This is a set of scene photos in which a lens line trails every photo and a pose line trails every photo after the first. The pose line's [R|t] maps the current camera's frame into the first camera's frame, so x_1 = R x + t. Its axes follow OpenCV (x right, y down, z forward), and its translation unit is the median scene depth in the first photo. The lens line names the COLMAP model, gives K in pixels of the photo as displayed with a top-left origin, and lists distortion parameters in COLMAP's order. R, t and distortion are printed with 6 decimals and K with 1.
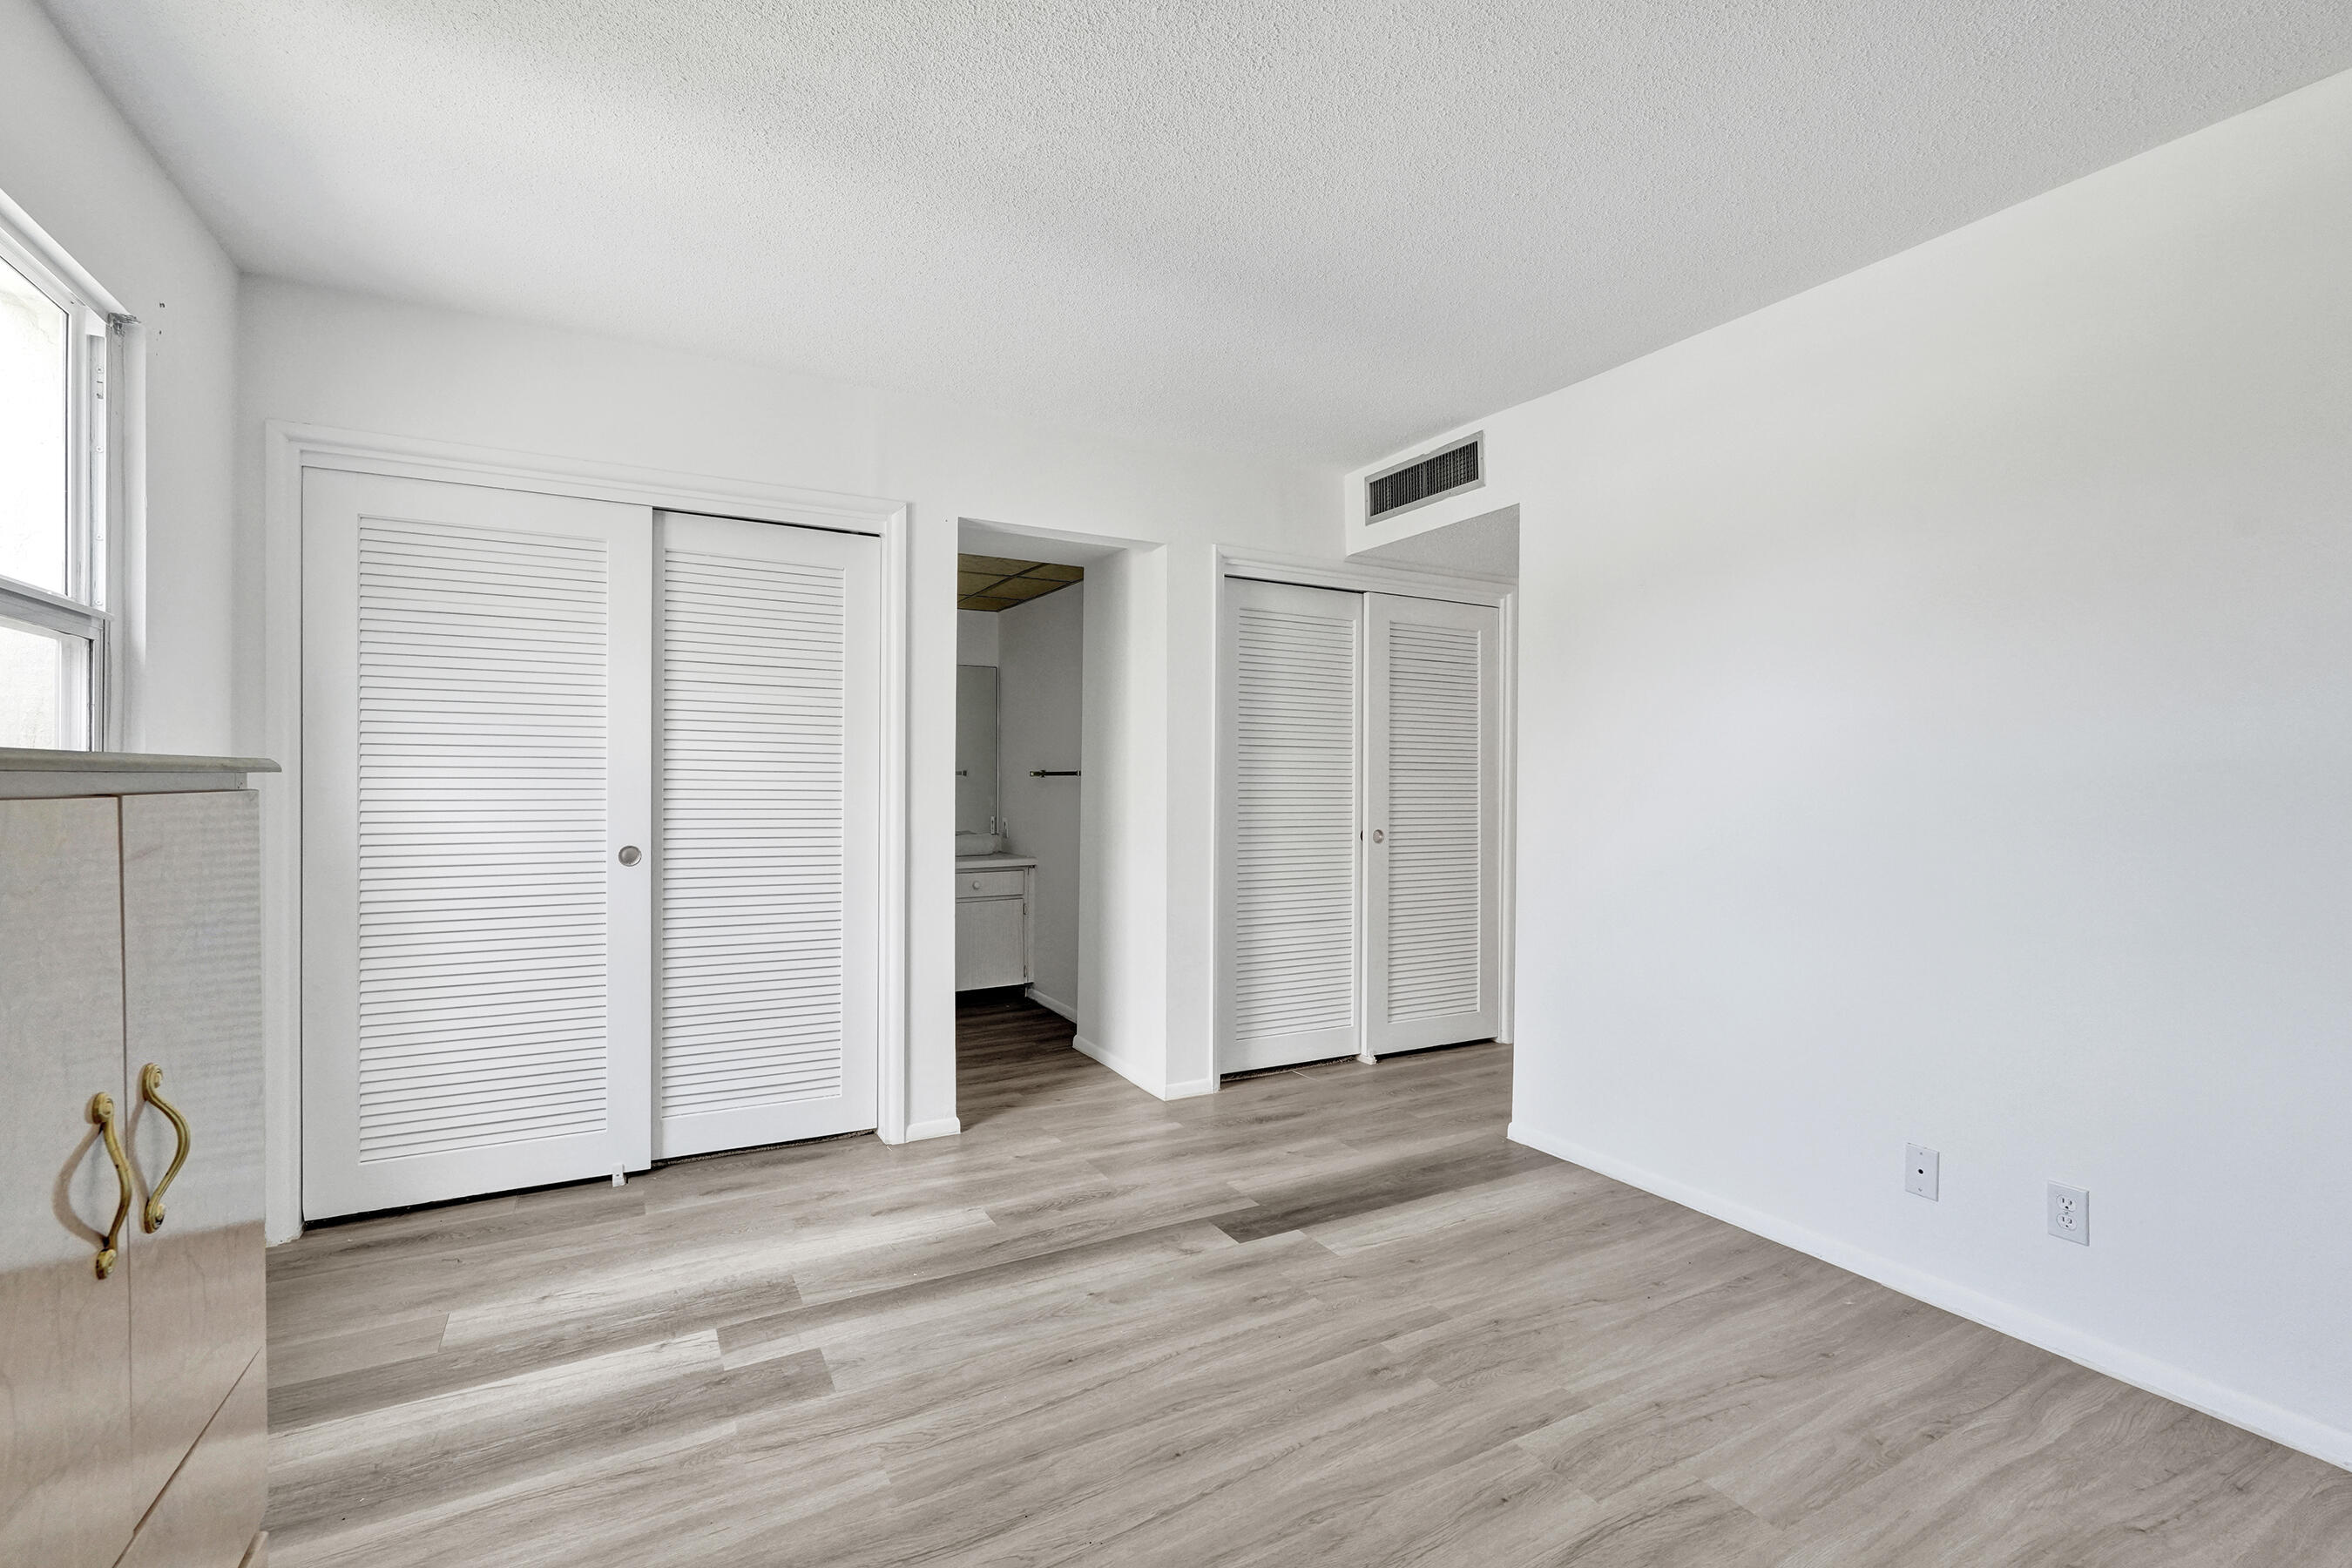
lens RADIAL K [[1045.2, 0, 1172.5], [0, 1045.2, 786.4], [0, 0, 1]] dist [-0.012569, 0.007342]
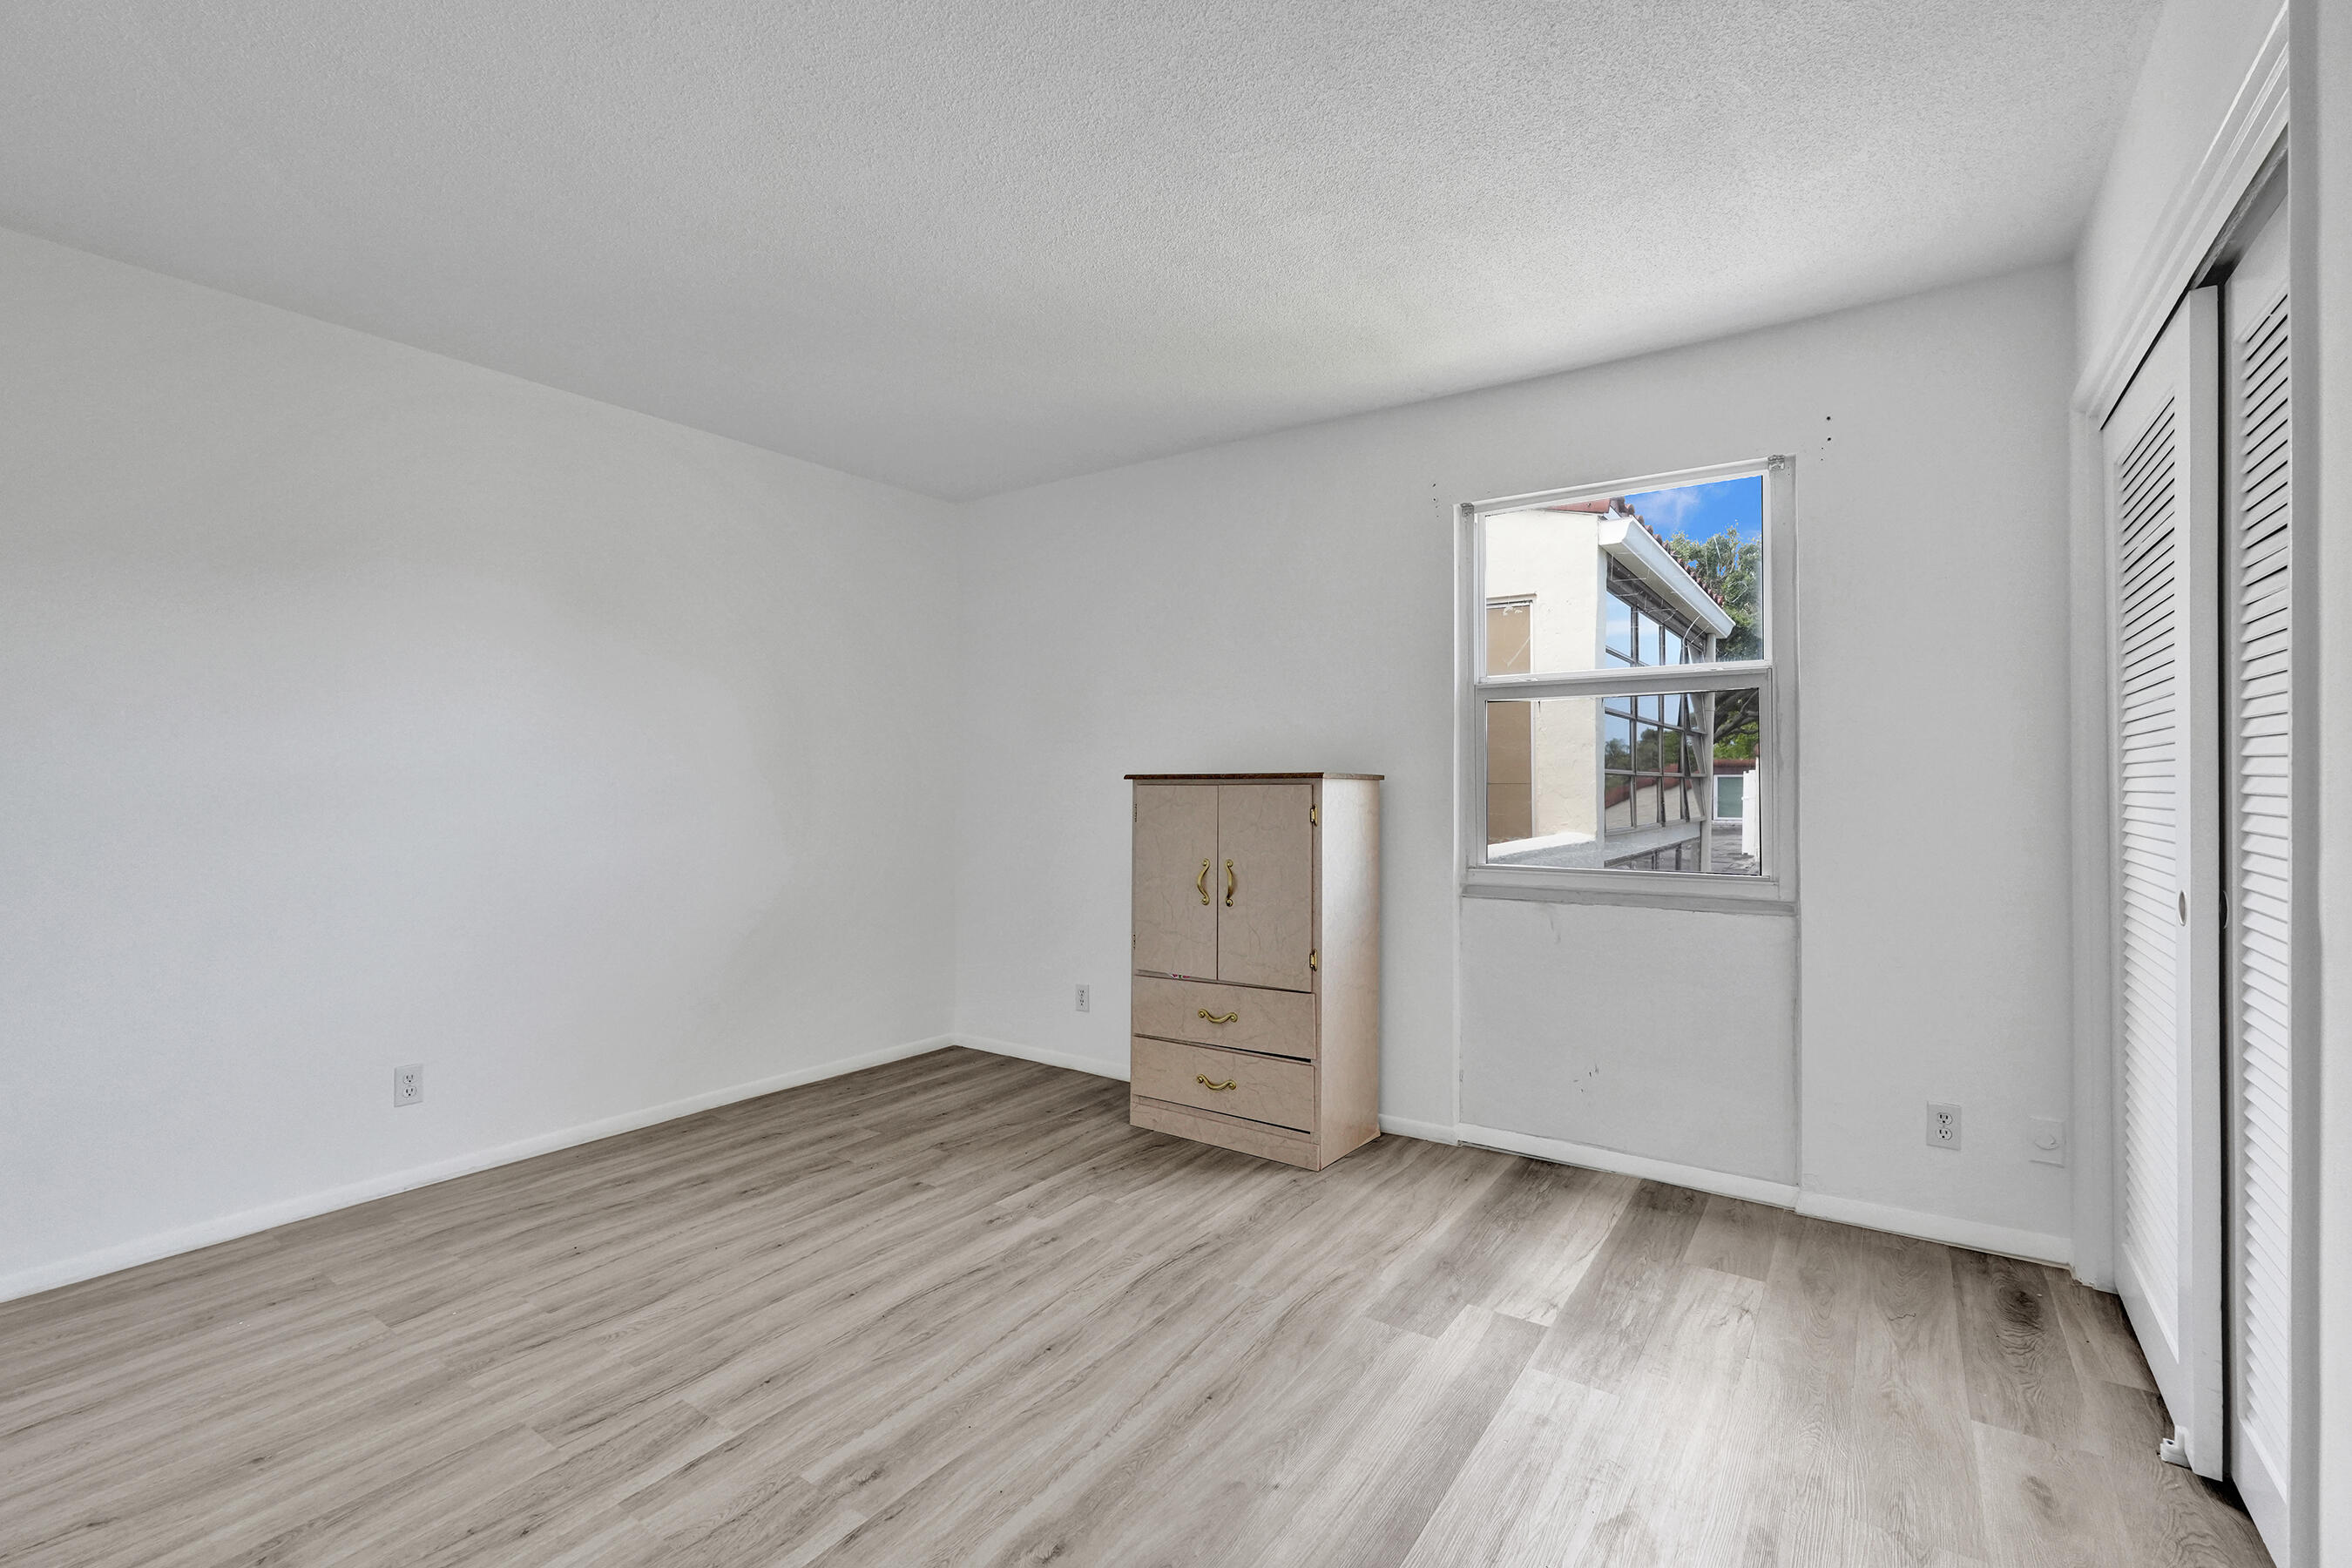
lens RADIAL K [[1045.2, 0, 1177.5], [0, 1045.2, 783.6], [0, 0, 1]] dist [-0.012569, 0.007342]
pose [[-0.896831, -0.005961, -0.442333, 0.367552], [-0.005531, 0.999982, -0.002262, 0.002498], [0.442339, 0.000418, -0.896848, 1.948401]]
